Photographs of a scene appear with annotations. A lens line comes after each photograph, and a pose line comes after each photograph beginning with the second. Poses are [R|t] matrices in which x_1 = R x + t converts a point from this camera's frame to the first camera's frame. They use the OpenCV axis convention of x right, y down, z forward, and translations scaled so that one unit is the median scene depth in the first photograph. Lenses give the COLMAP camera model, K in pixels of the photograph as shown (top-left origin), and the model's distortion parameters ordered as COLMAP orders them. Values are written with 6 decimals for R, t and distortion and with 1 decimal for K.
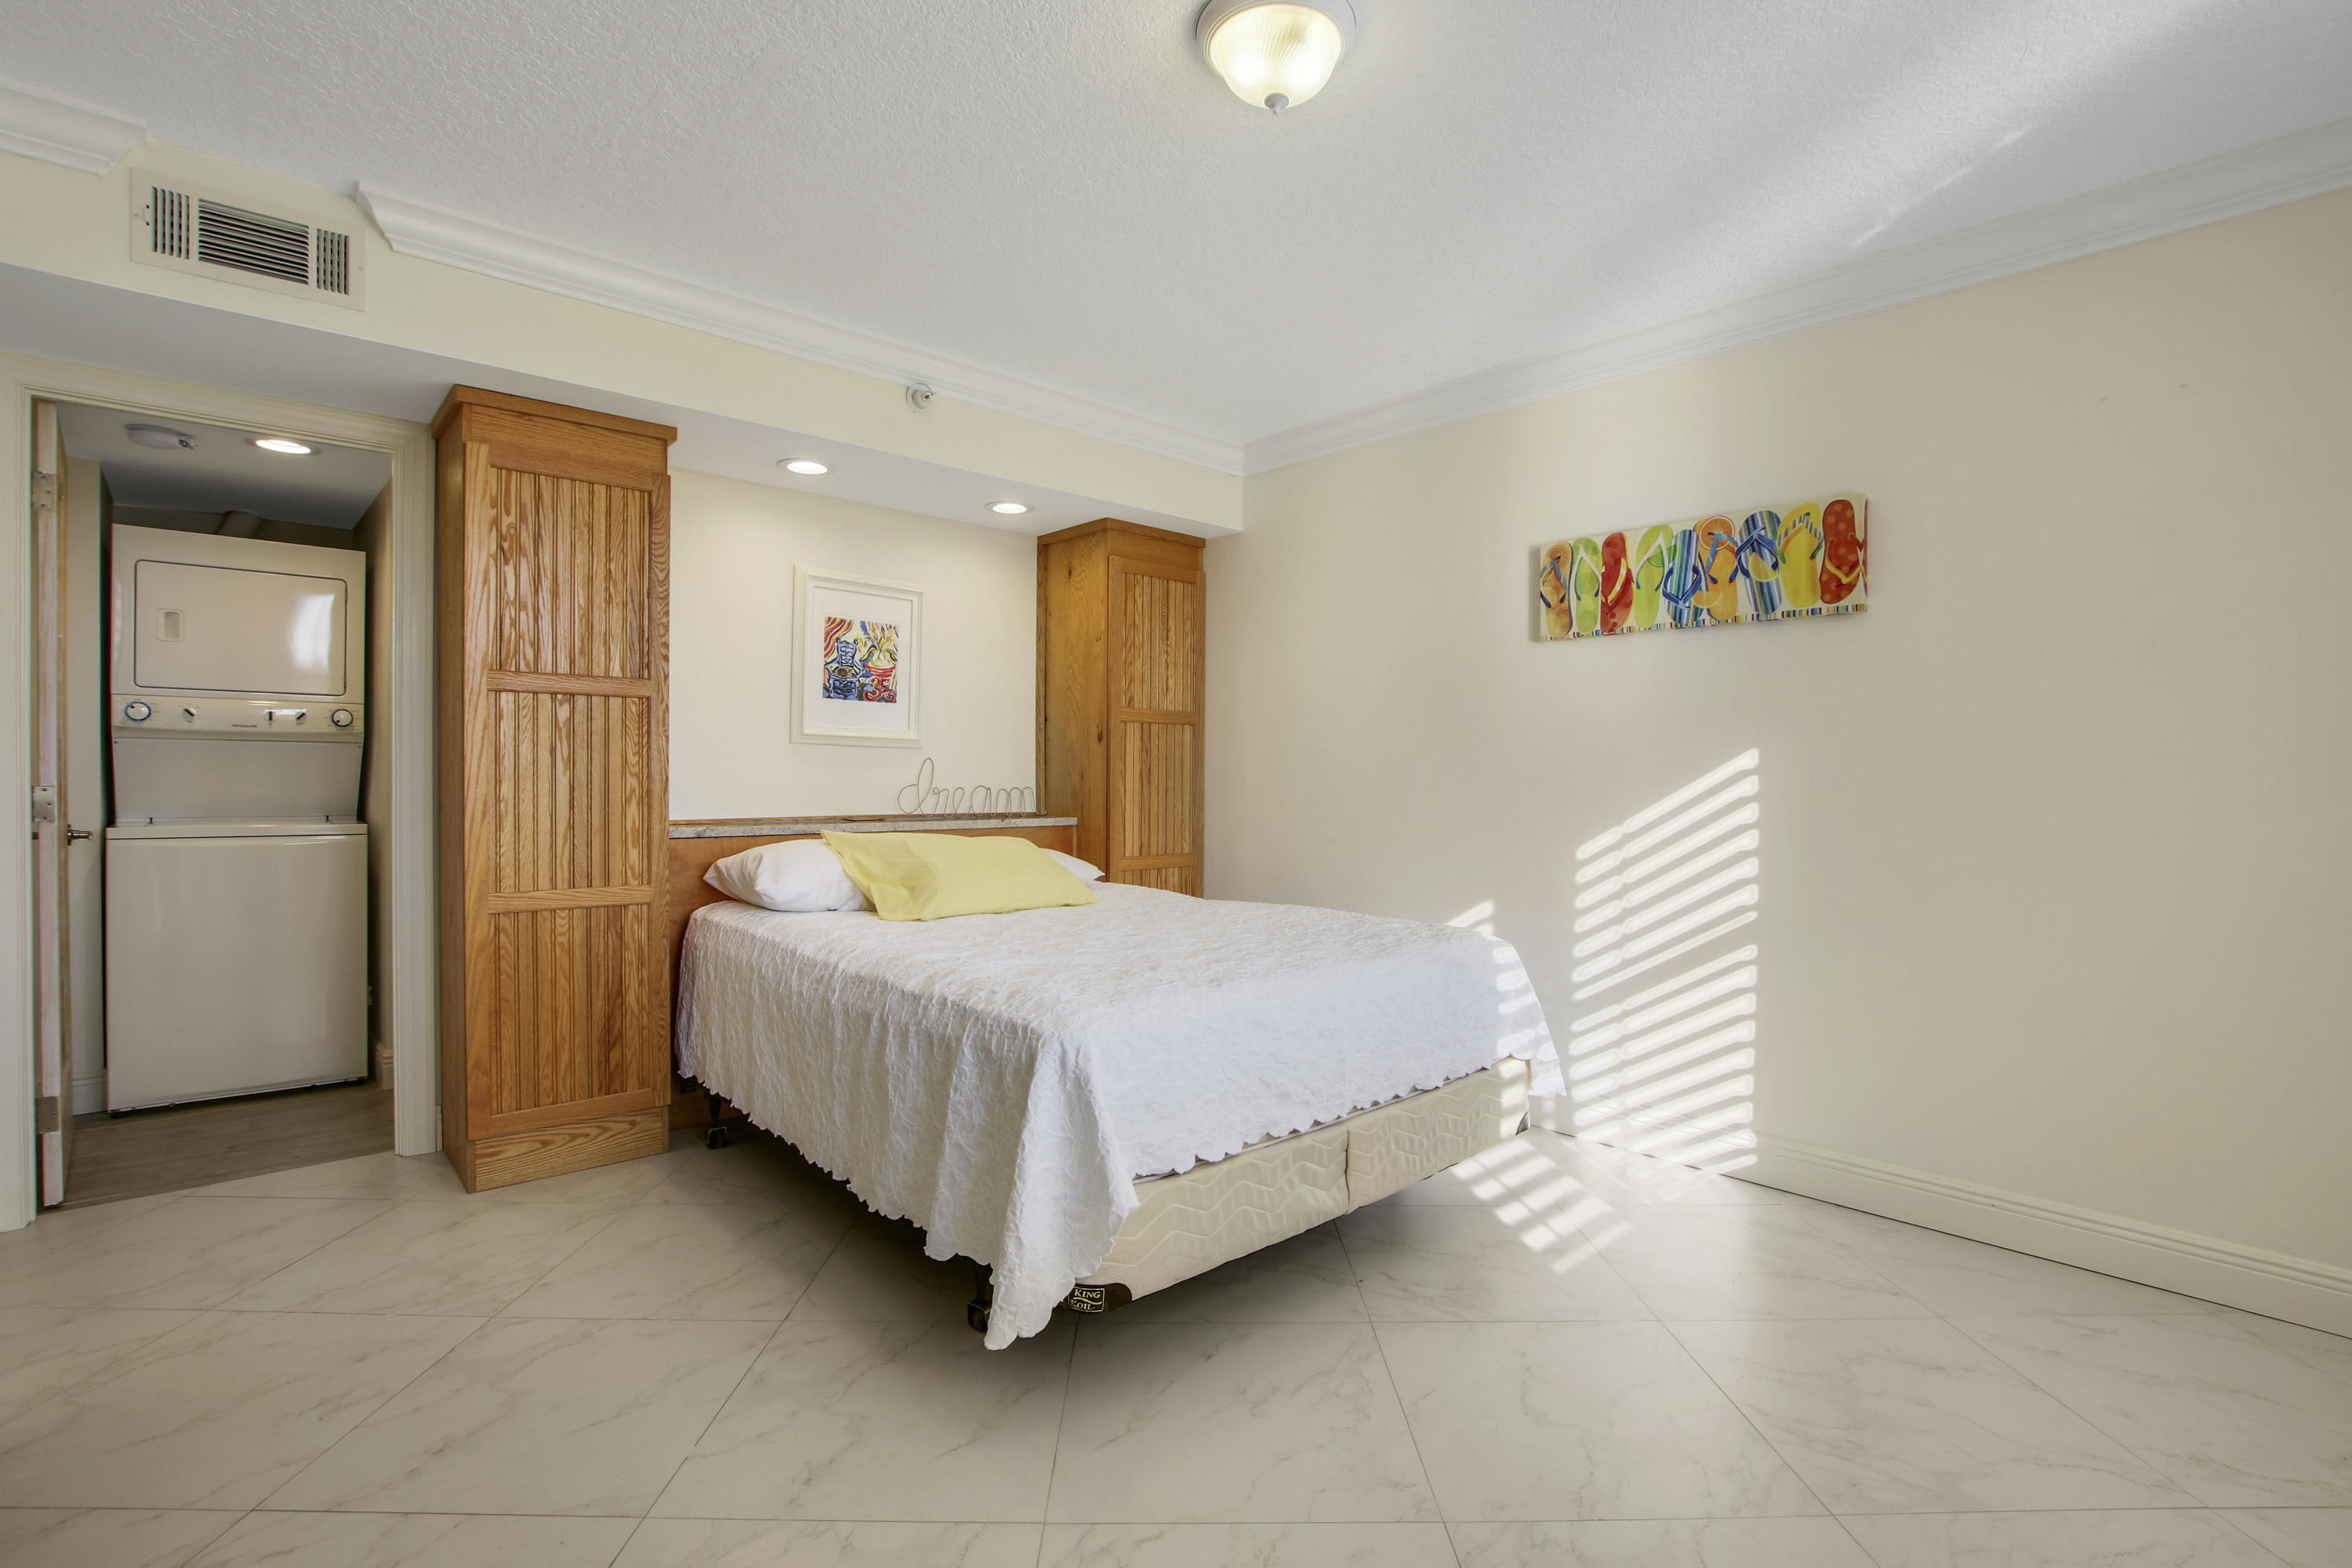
lens RADIAL K [[1101.6, 0, 1176.9], [0, 1101.6, 778.1], [0, 0, 1]] dist [-0.000671, -0.000052]
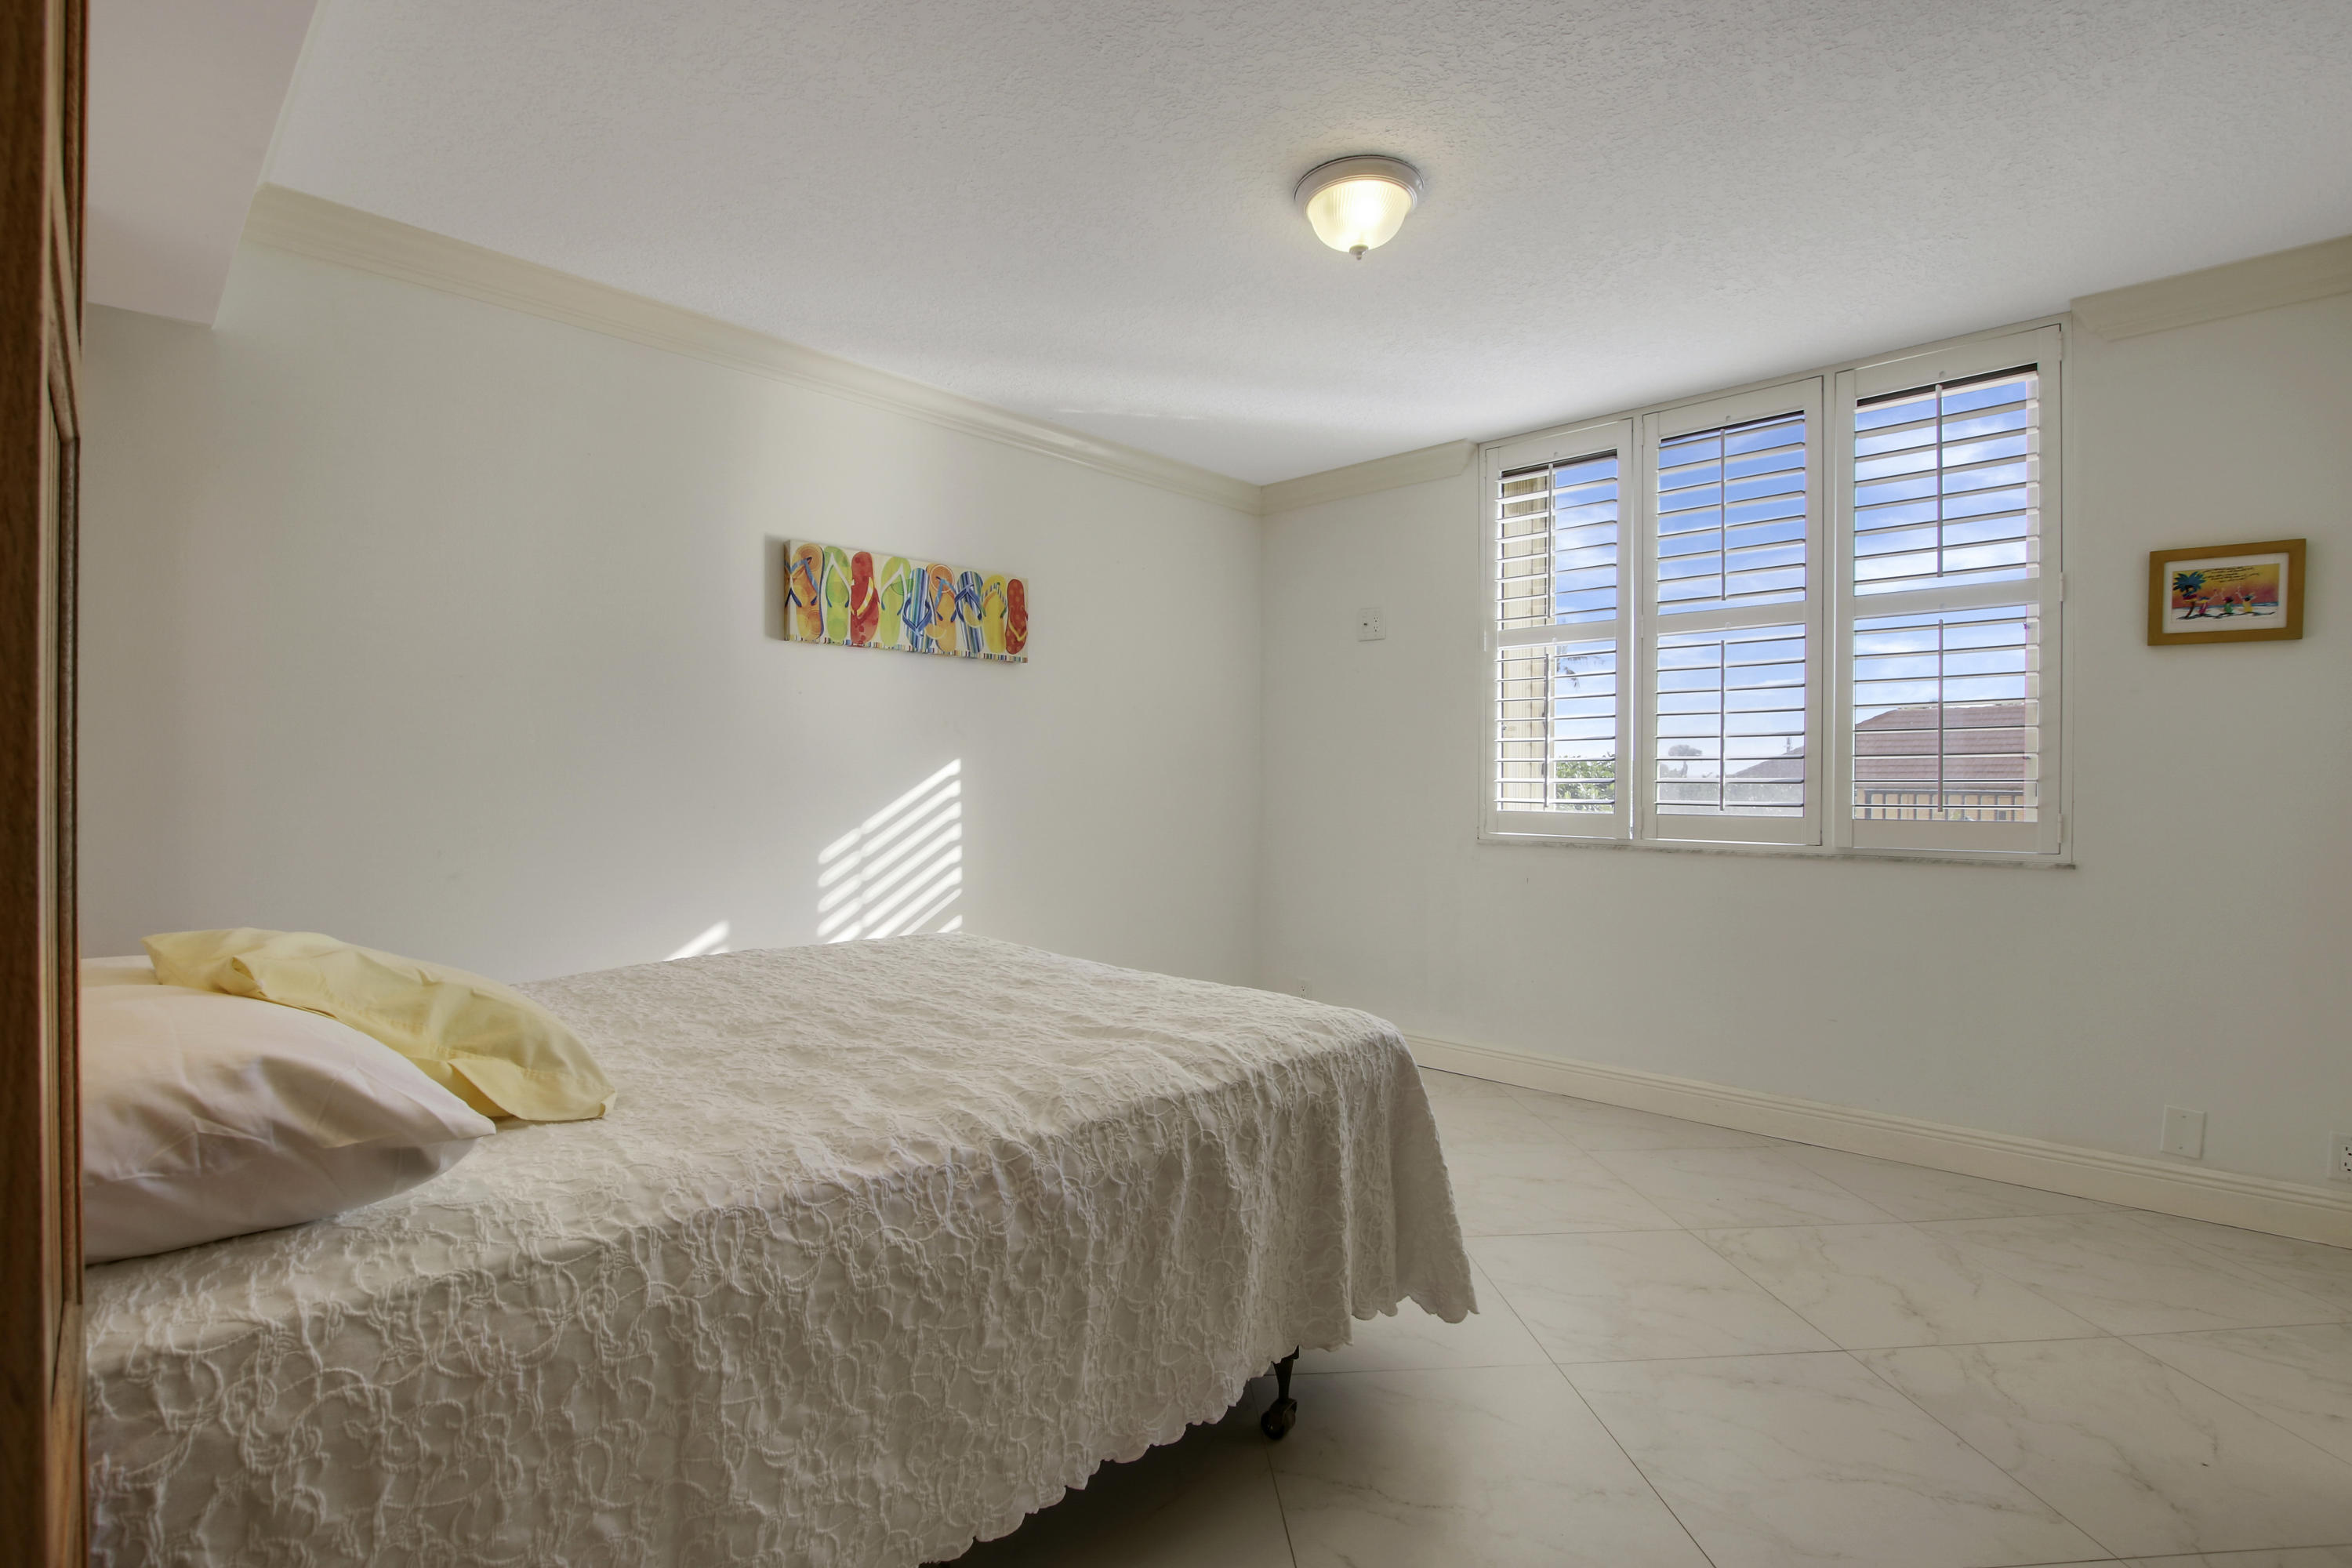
lens RADIAL K [[1101.6, 0, 1176.4], [0, 1101.6, 784.8], [0, 0, 1]] dist [-0.000671, -0.000052]
pose [[-0.033378, -0.007292, 0.999416, -0.701614], [-0.002049, 0.999972, 0.007228, -0.006443], [-0.999441, -0.001807, -0.033392, 0.762952]]
